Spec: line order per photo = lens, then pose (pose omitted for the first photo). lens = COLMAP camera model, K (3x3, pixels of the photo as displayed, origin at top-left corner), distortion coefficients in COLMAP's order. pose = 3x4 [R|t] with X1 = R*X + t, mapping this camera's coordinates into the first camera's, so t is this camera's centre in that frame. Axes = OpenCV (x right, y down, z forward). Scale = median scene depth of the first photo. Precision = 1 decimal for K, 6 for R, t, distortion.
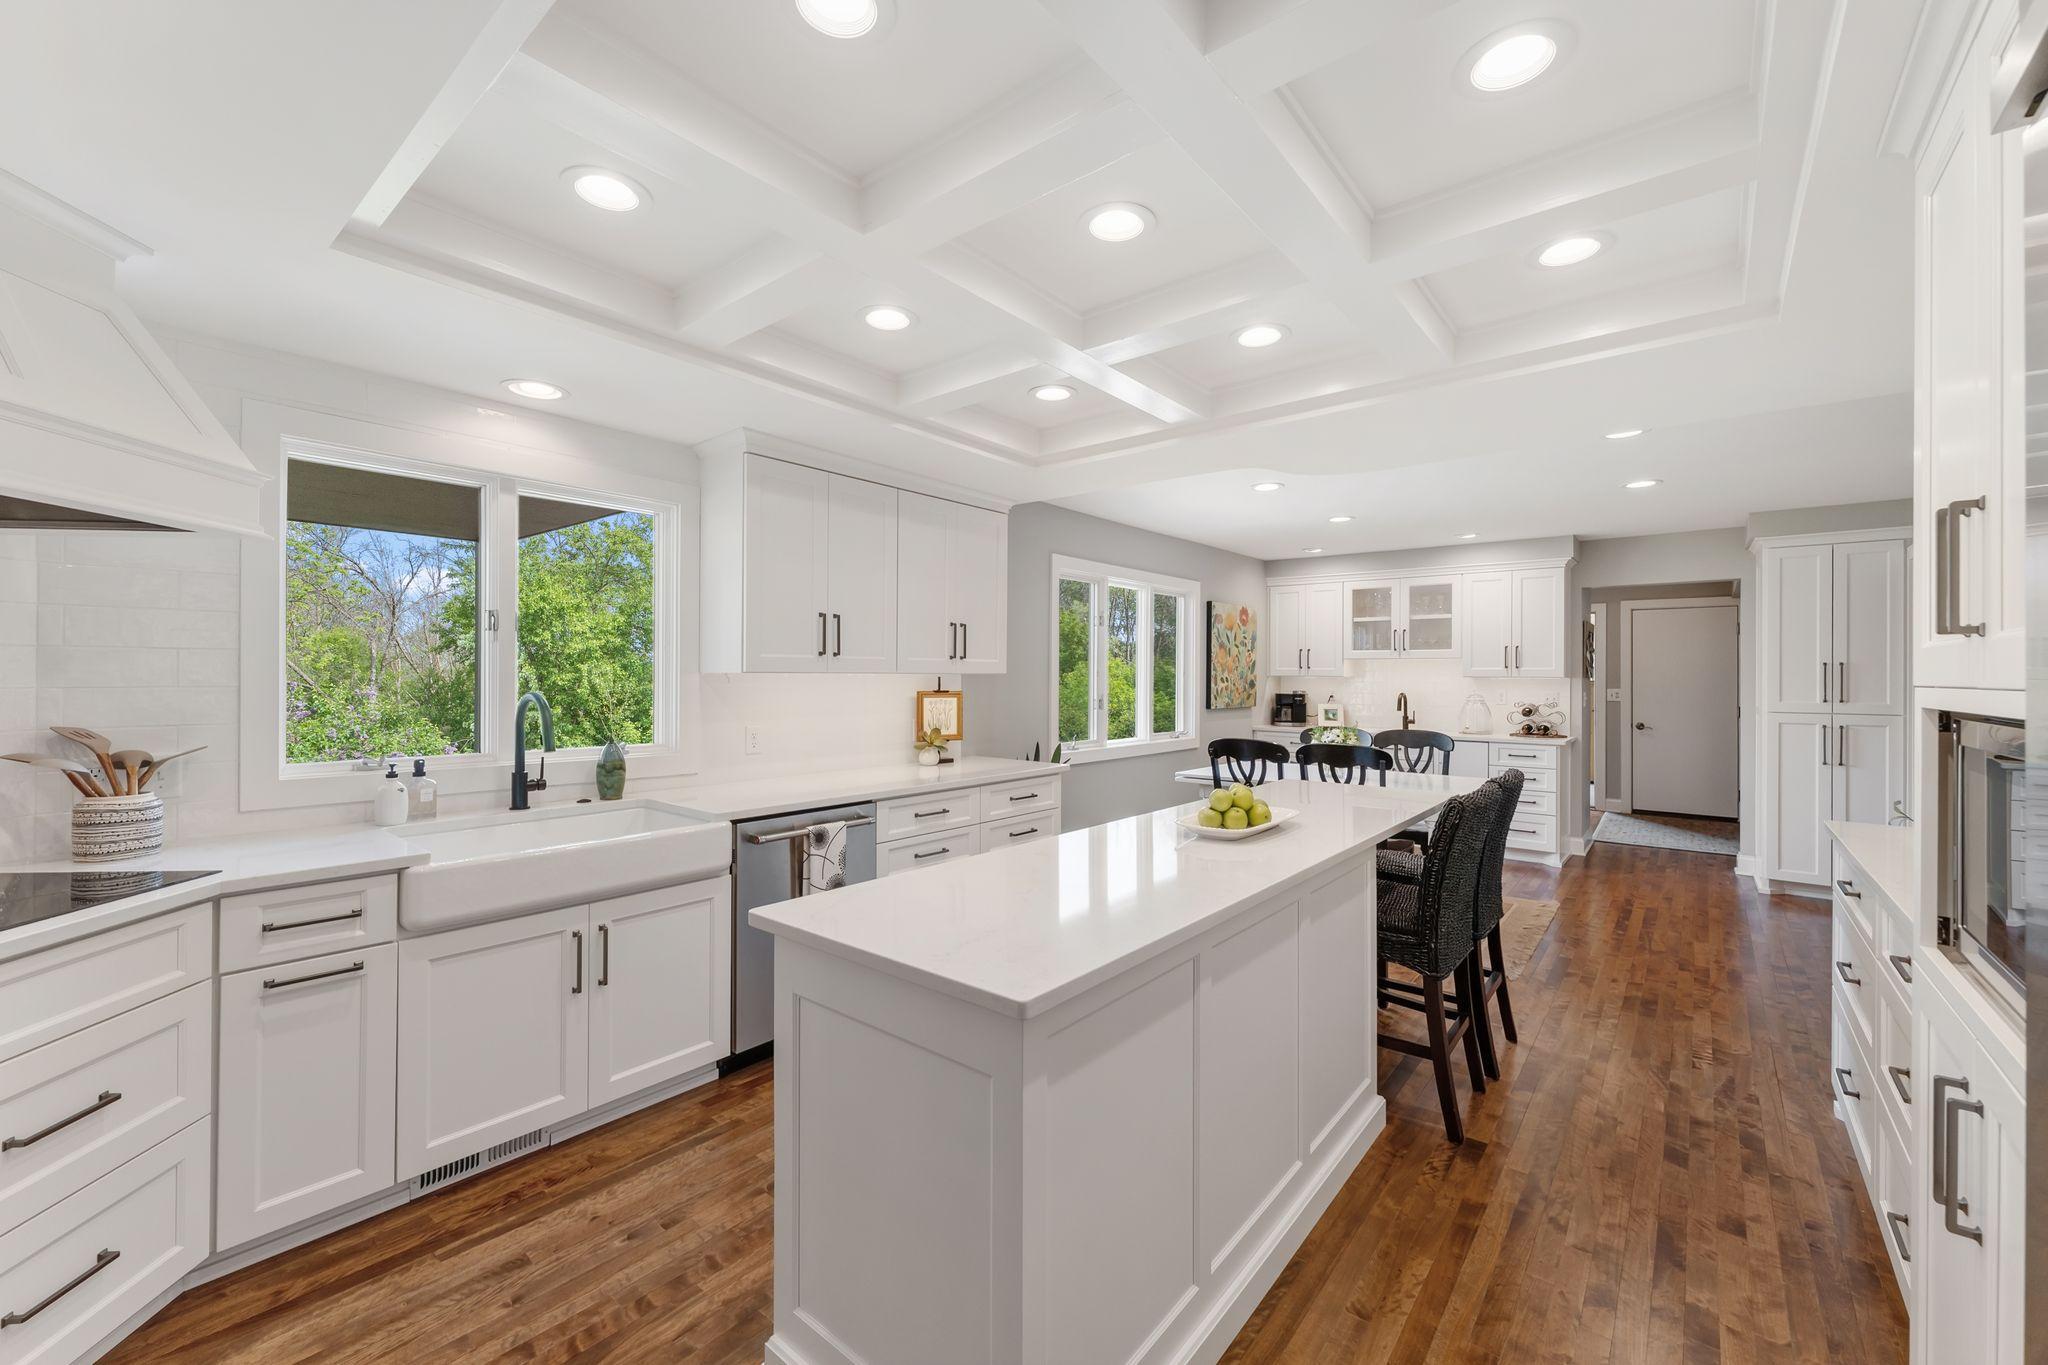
lens RADIAL K [[821.5, 0, 1026.4], [0, 821.5, 669.0], [0, 0, 1]] dist [-0.002366, 0.000515]
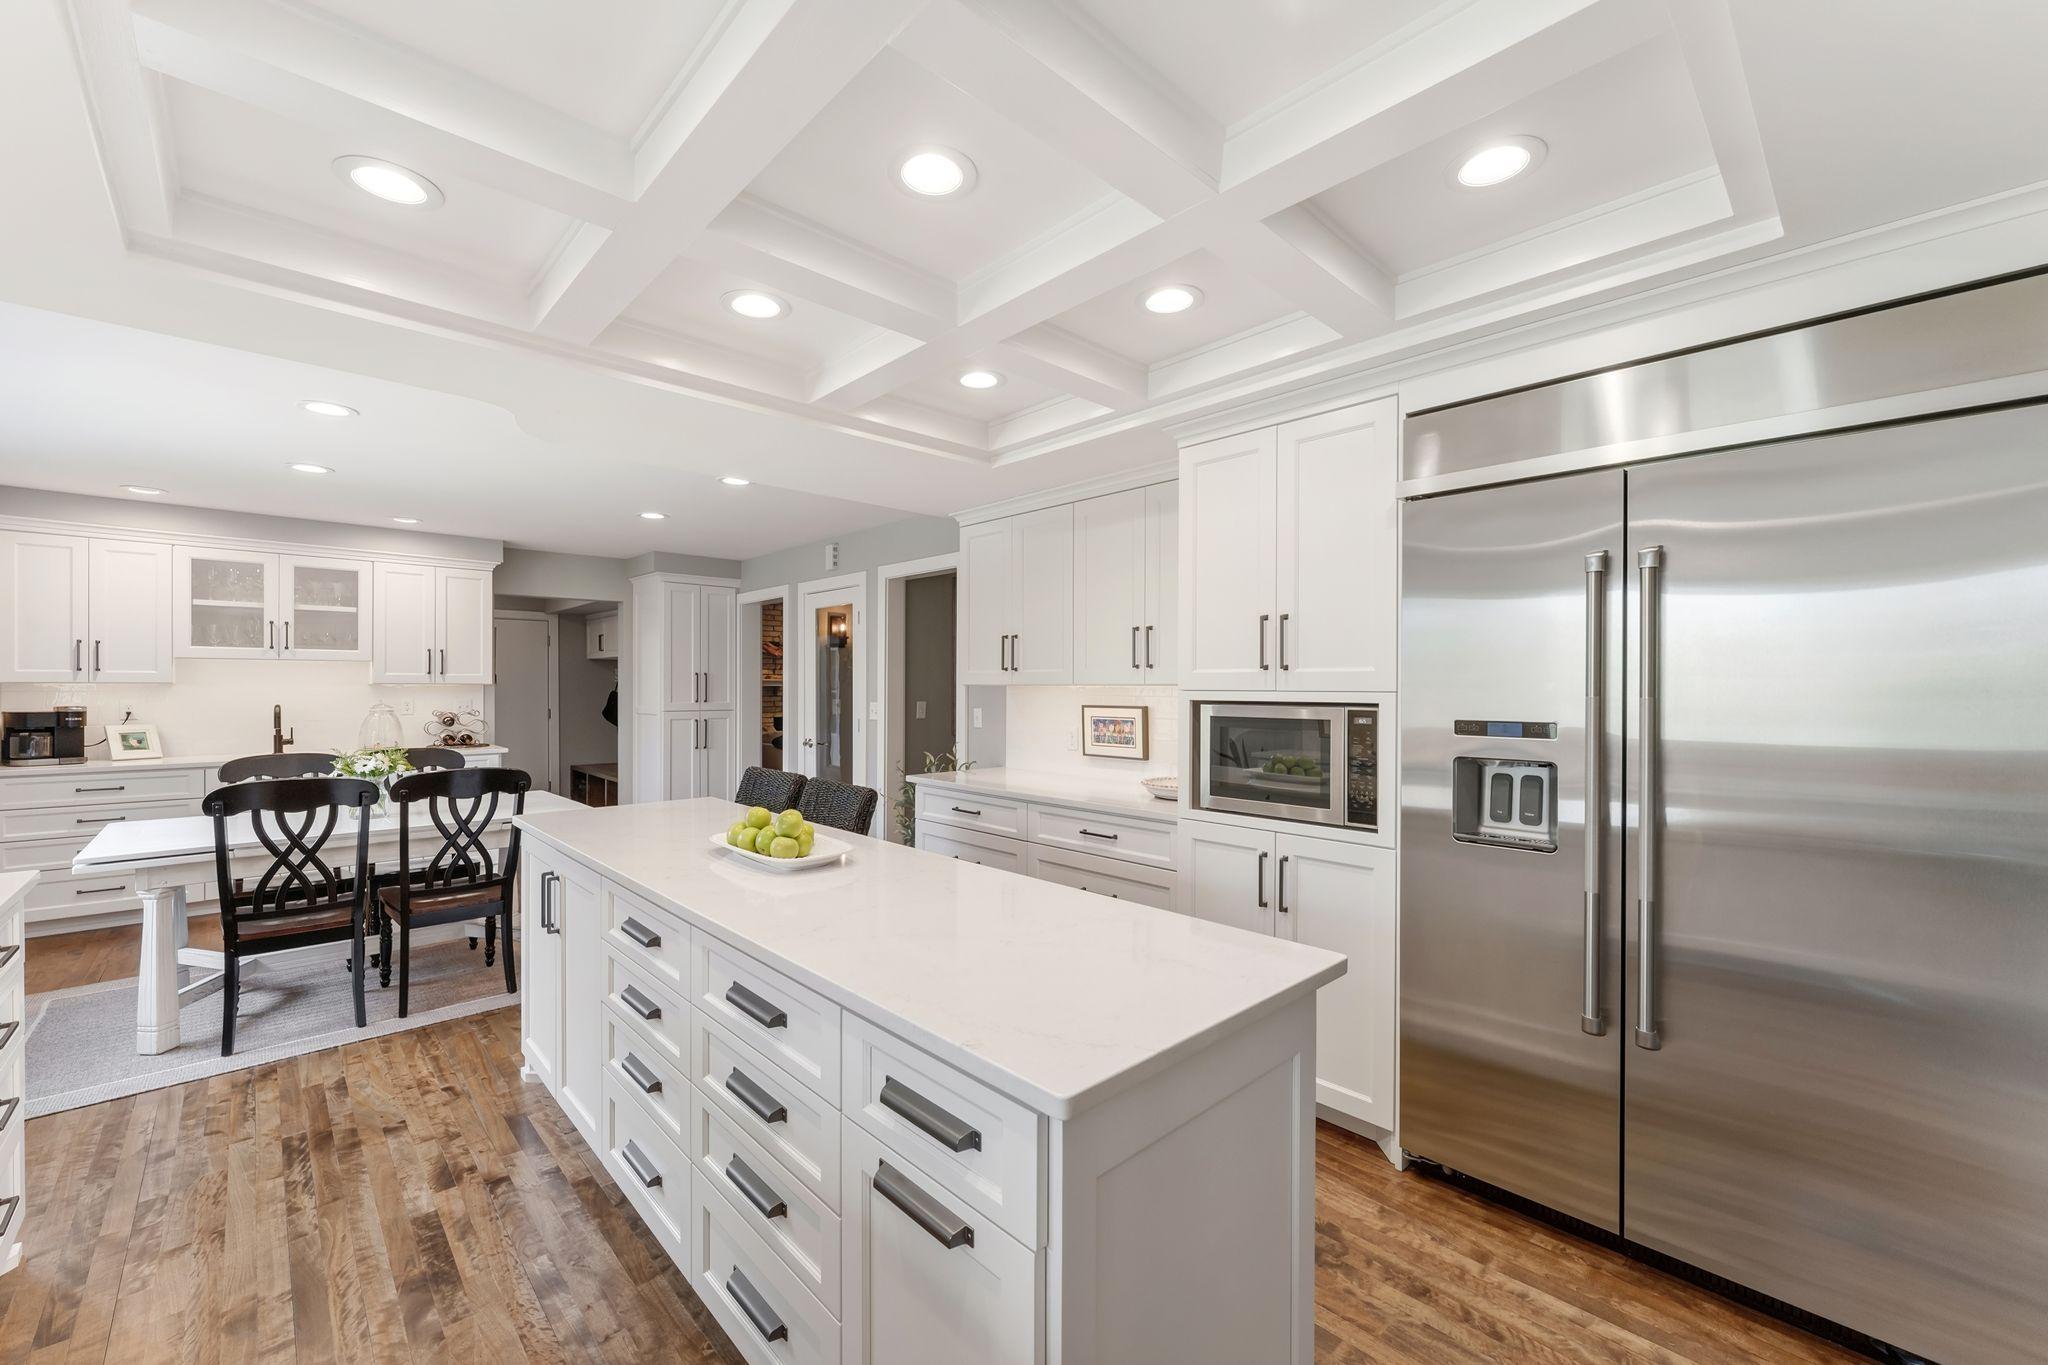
lens RADIAL K [[821.5, 0, 1024.7], [0, 821.5, 686.8], [0, 0, 1]] dist [-0.002366, 0.000515]
pose [[0.123475, -0.007144, 0.992322, -0.266034], [-0.008819, 0.999927, 0.008296, 0.000108], [-0.992308, -0.009775, 0.123403, 0.278691]]
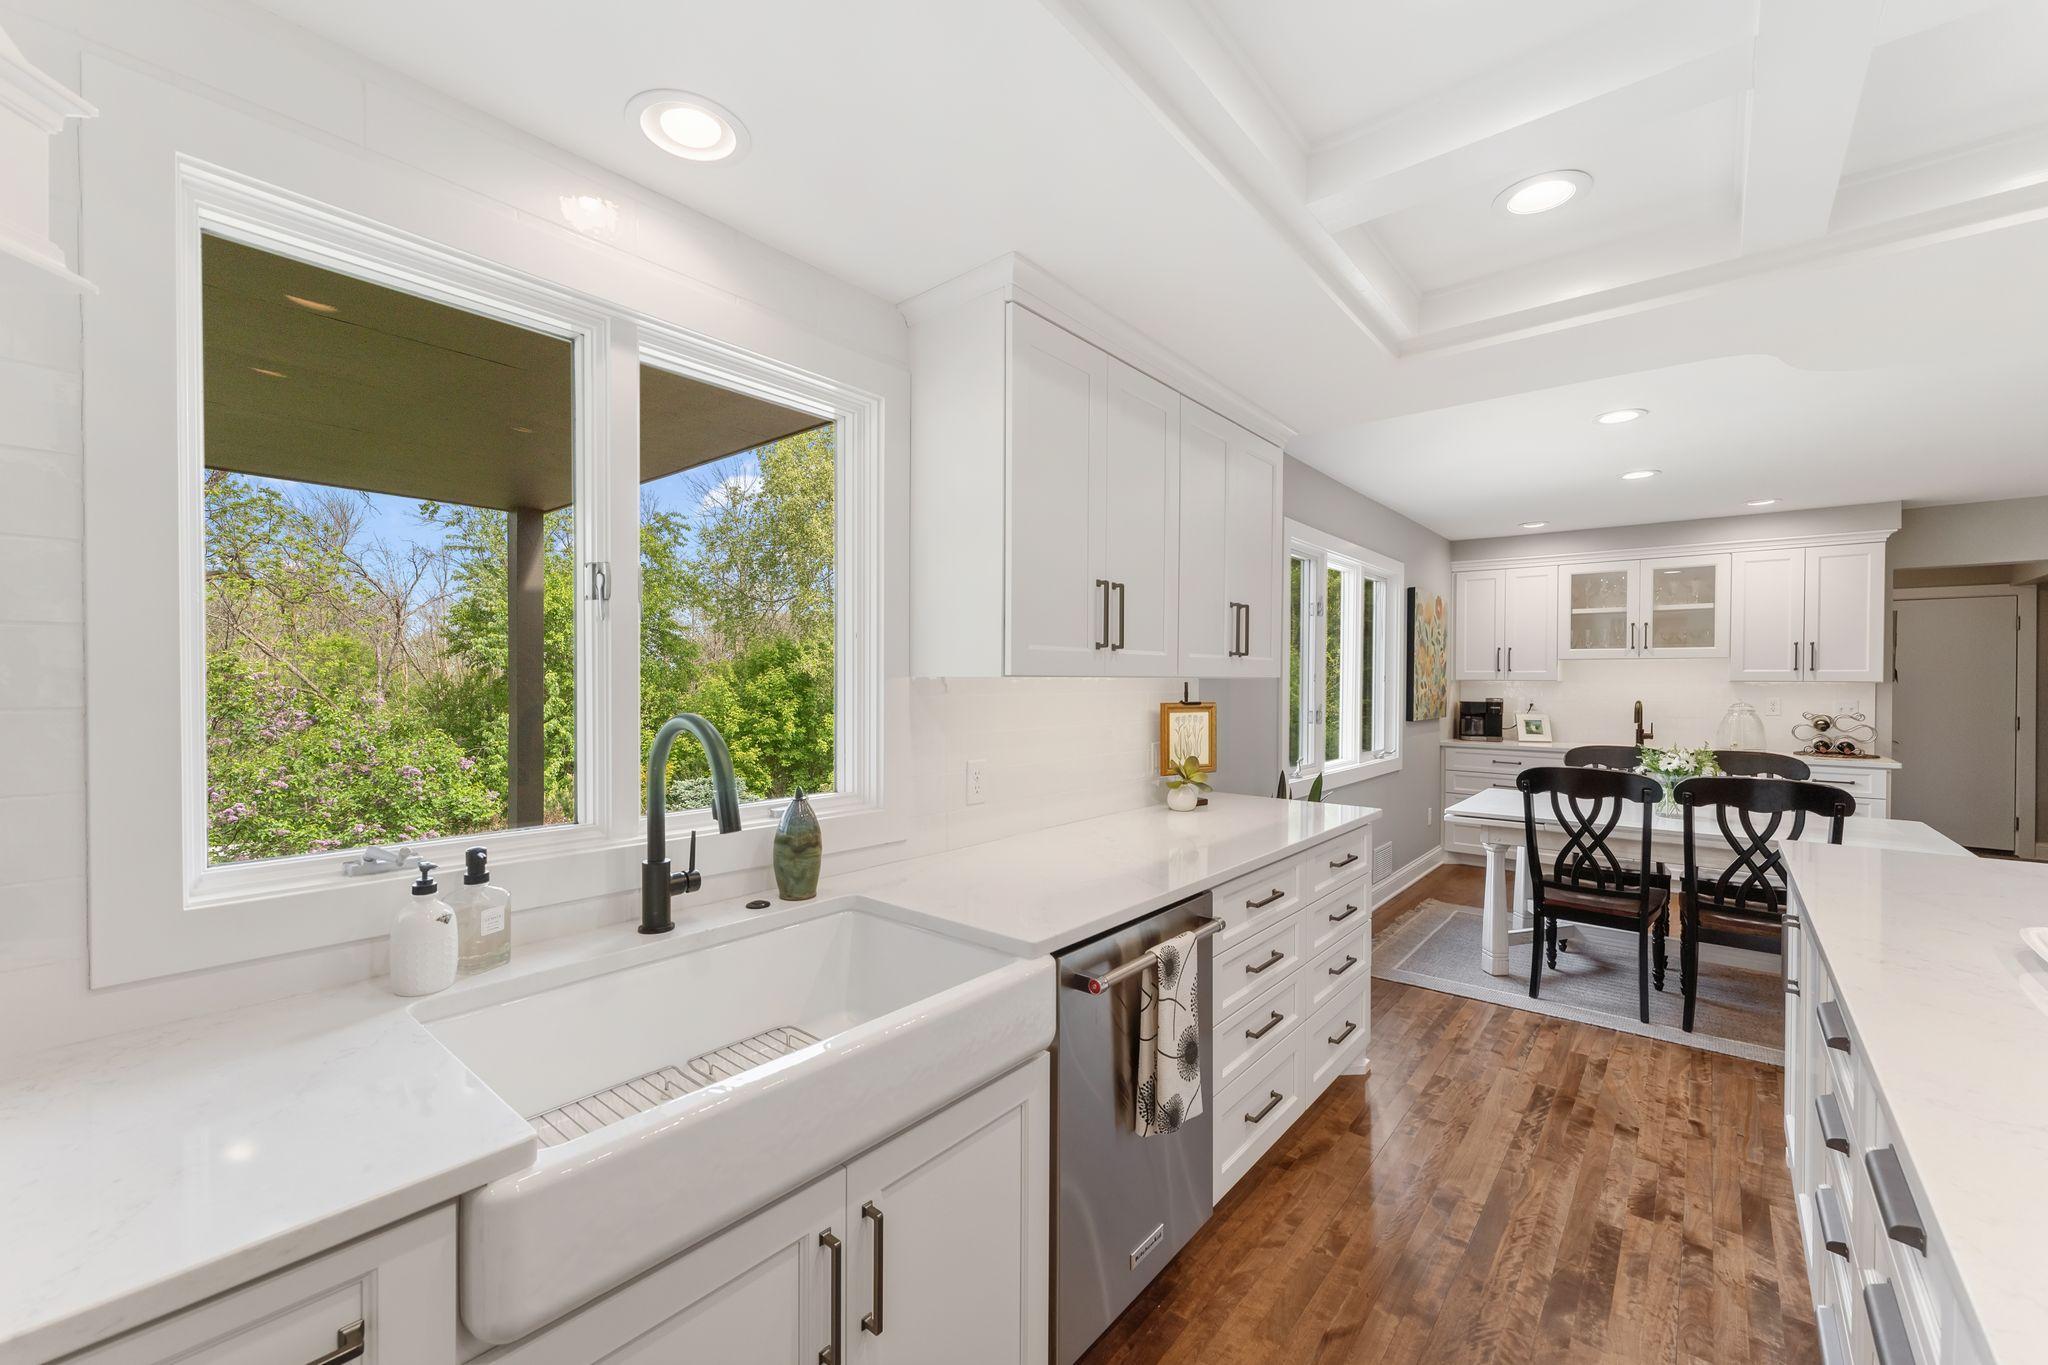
lens RADIAL K [[821.5, 0, 1024.2], [0, 821.5, 686.3], [0, 0, 1]] dist [-0.002366, 0.000515]
pose [[0.999979, -0.001233, -0.006377, -0.185203], [0.001333, 0.999875, 0.015768, 0.001195], [0.006357, -0.015776, 0.999855, 0.231213]]
